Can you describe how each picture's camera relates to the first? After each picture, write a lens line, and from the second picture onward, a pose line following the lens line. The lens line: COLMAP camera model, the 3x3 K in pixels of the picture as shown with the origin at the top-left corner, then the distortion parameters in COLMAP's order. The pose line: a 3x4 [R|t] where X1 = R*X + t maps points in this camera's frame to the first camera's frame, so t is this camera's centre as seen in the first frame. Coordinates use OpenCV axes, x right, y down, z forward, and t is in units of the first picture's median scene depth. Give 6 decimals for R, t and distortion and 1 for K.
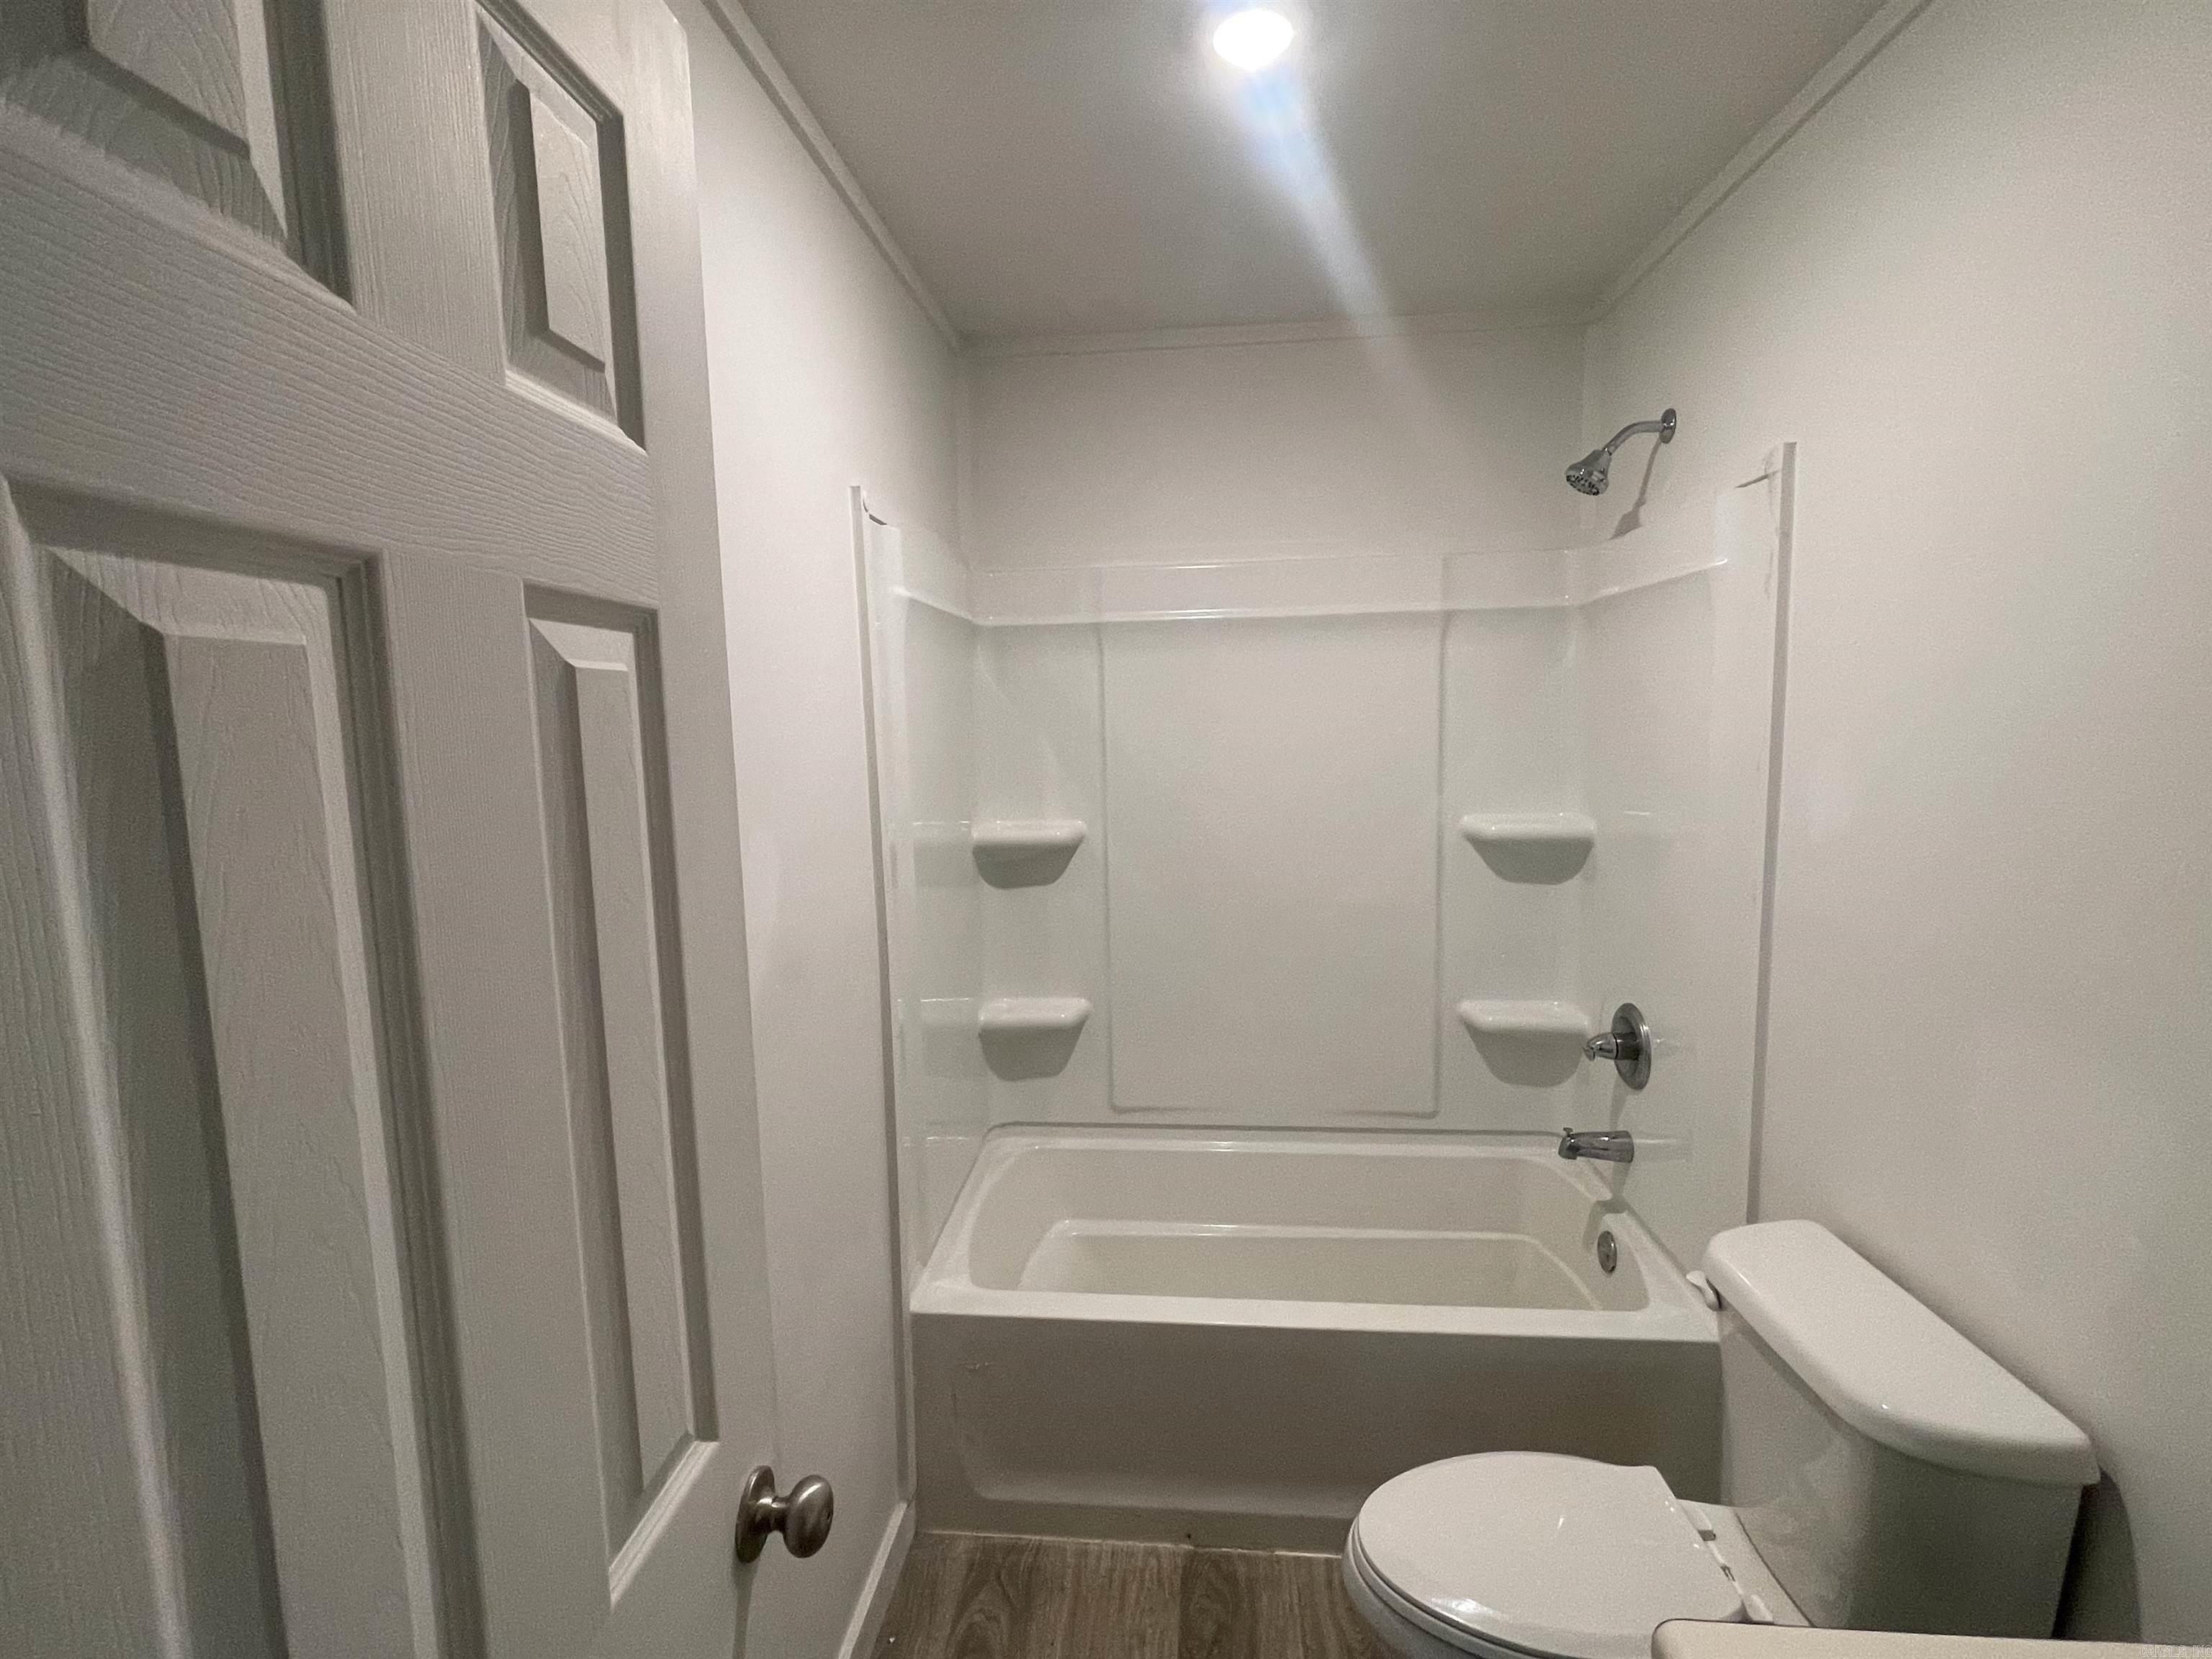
lens RADIAL K [[1038.5, 0, 1099.9], [0, 1038.5, 834.7], [0, 0, 1]] dist [0.000318, 0.000120]
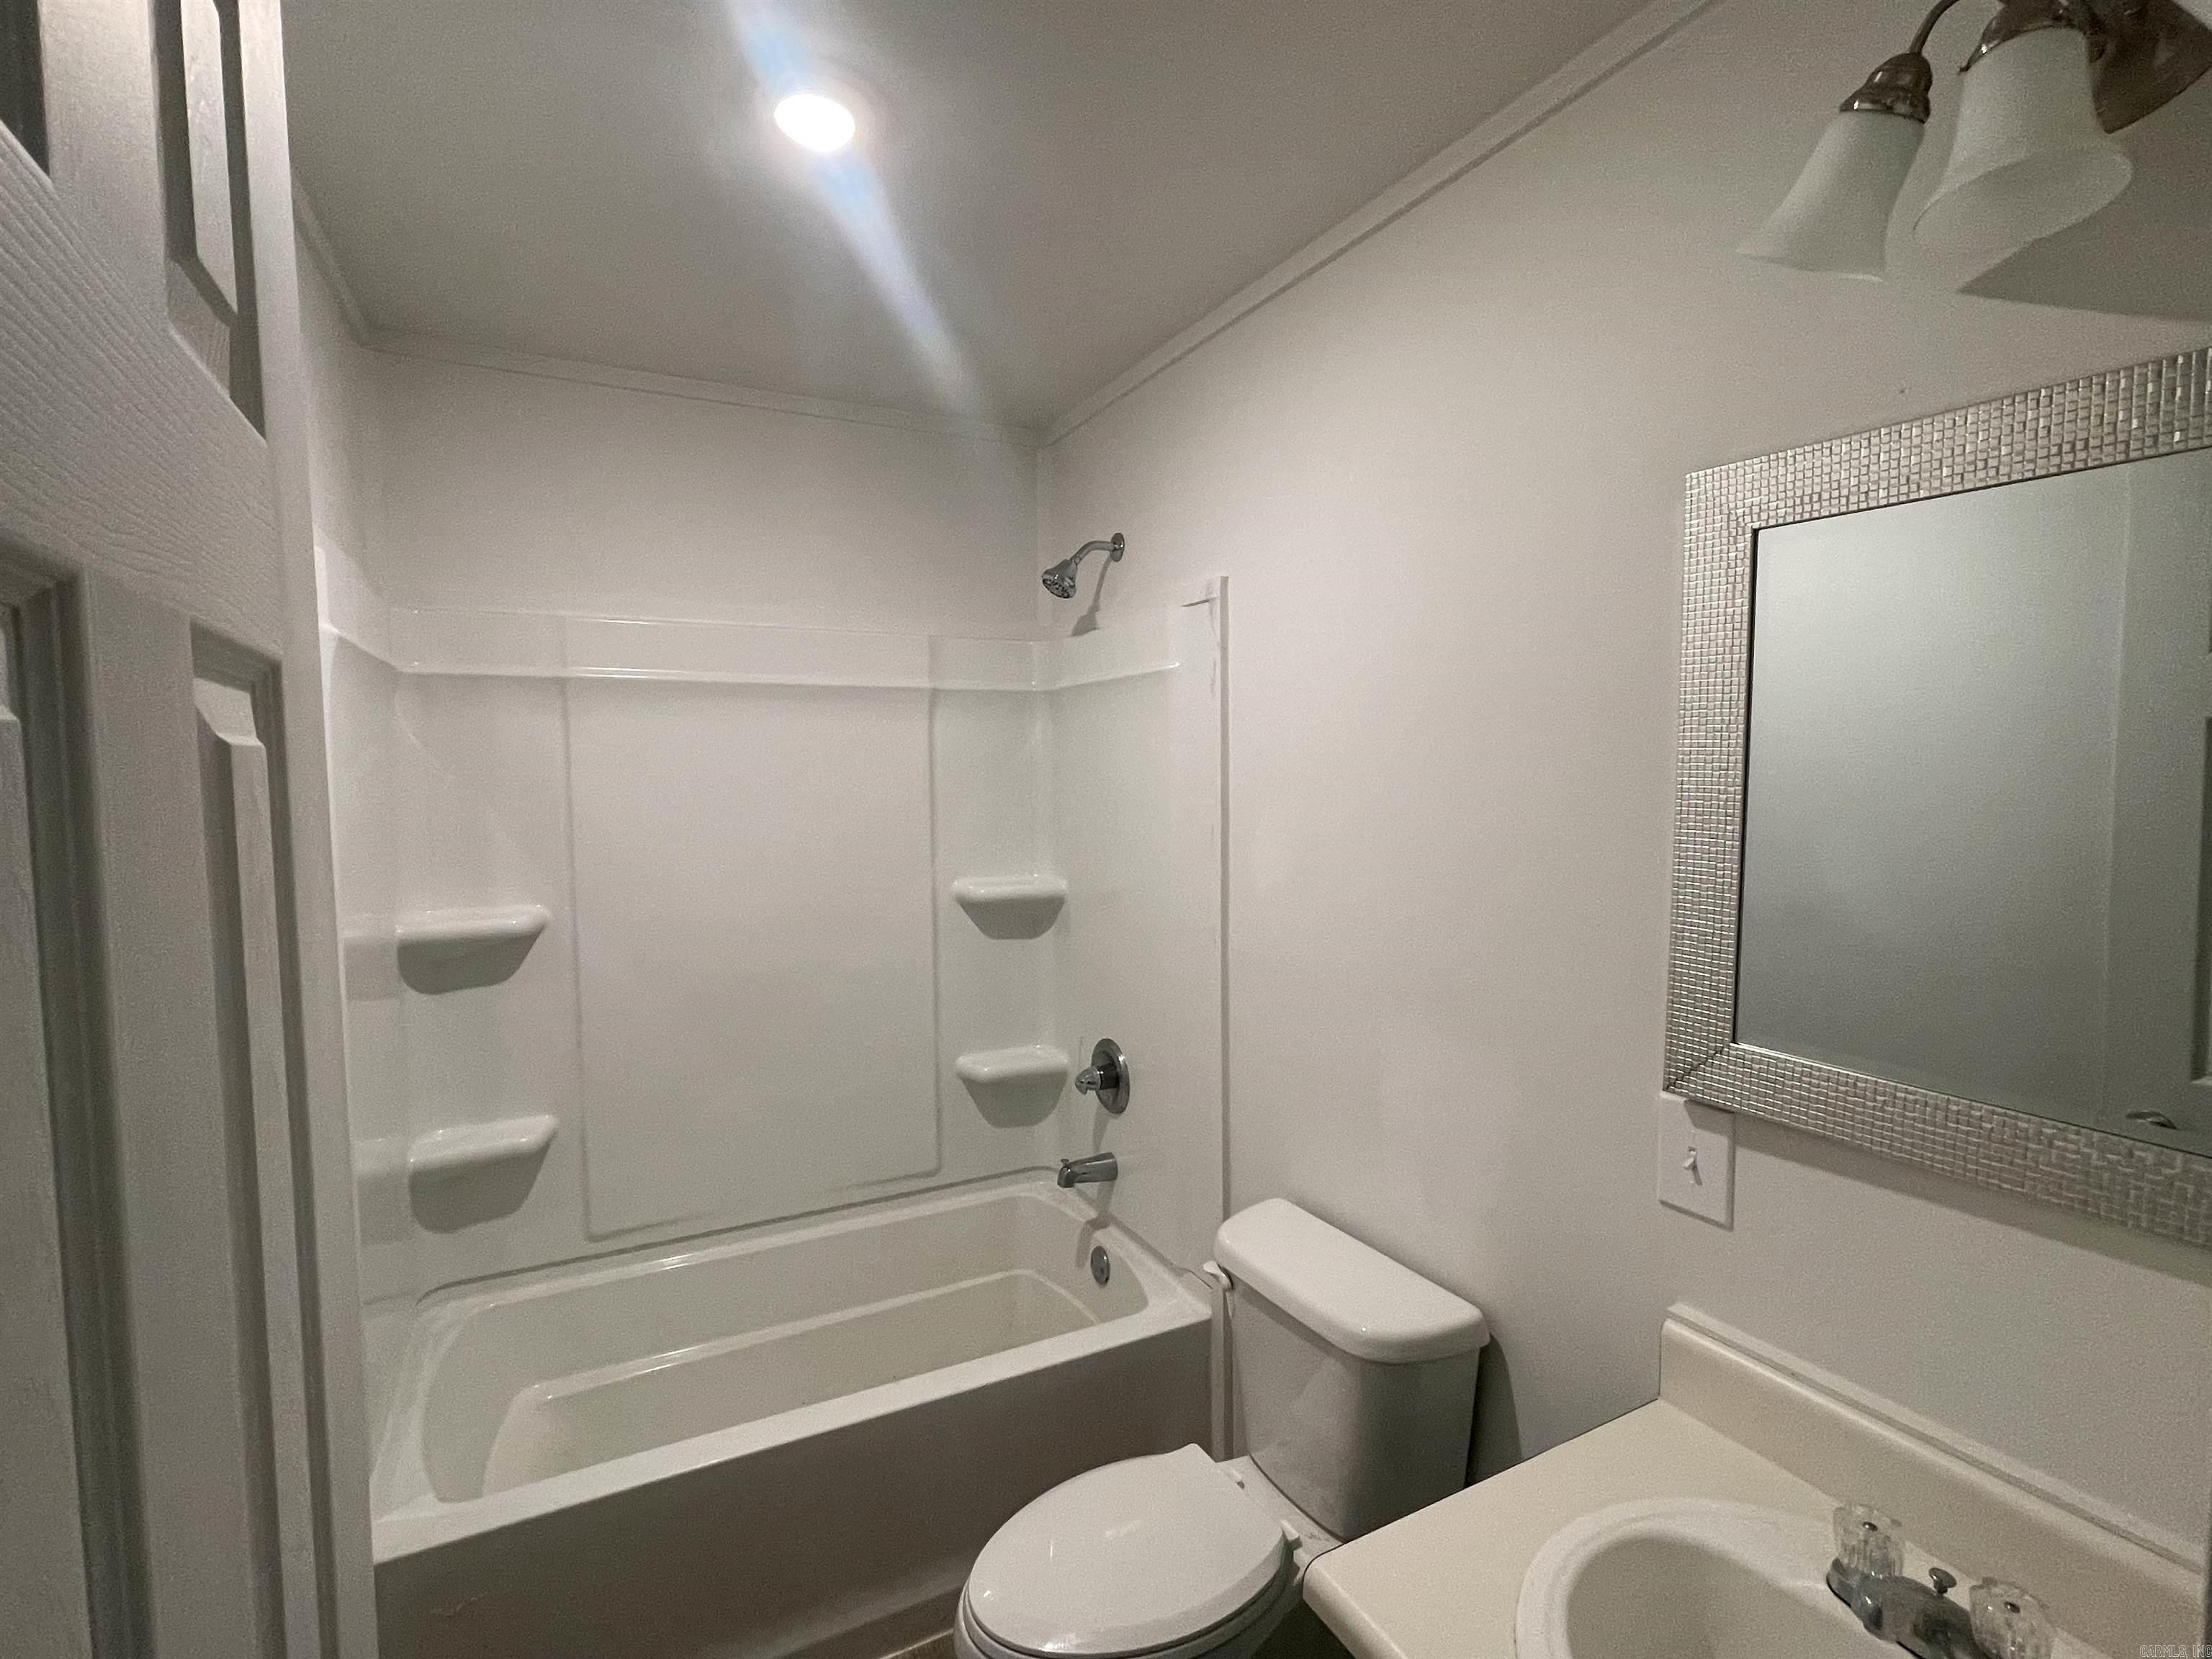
lens RADIAL K [[1033.1, 0, 1095.0], [0, 1033.1, 828.3], [0, 0, 1]] dist [-0.002754, -0.000424]
pose [[0.839778, -0.016042, 0.542693, -0.111728], [0.051311, 0.997435, -0.049914, -0.012469], [-0.540501, 0.069763, 0.838446, 0.037358]]
